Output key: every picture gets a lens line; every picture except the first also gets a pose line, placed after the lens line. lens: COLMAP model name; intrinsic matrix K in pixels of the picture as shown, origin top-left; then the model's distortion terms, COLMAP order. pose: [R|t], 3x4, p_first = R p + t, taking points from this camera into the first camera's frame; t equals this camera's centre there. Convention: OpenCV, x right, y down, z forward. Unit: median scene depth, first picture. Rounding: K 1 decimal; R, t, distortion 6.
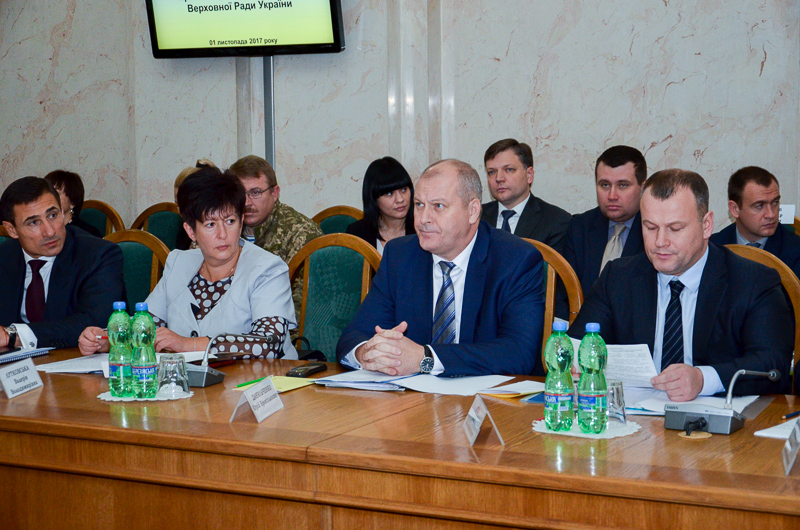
lens RADIAL K [[1441.3, 0, 400.1], [0, 1441.3, 263.8], [0, 0, 1]] dist [-0.079421, 0.000000]
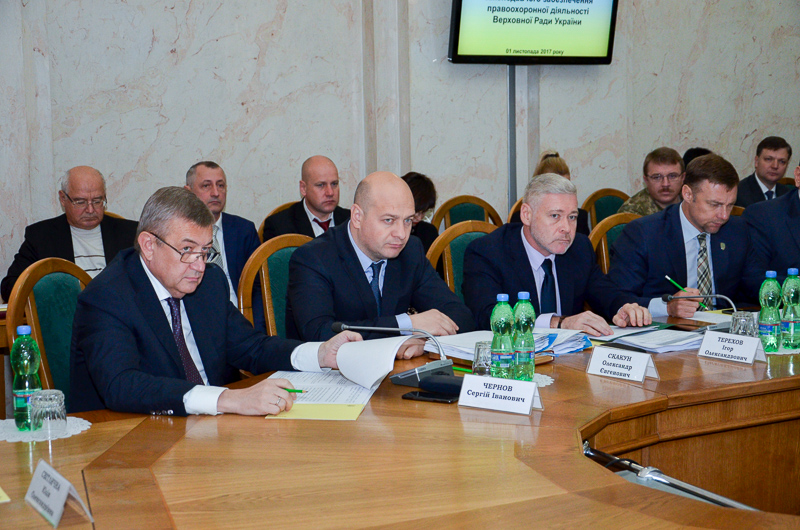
lens RADIAL K [[1278.6, 0, 400.0], [0, 1278.6, 266.0], [0, 0, 1]] dist [-0.108584, 0.000000]
pose [[0.603118, -0.089246, 0.792643, -0.992427], [0.093319, 0.994792, 0.041000, -0.034532], [-0.792174, 0.049241, 0.608306, 0.465277]]
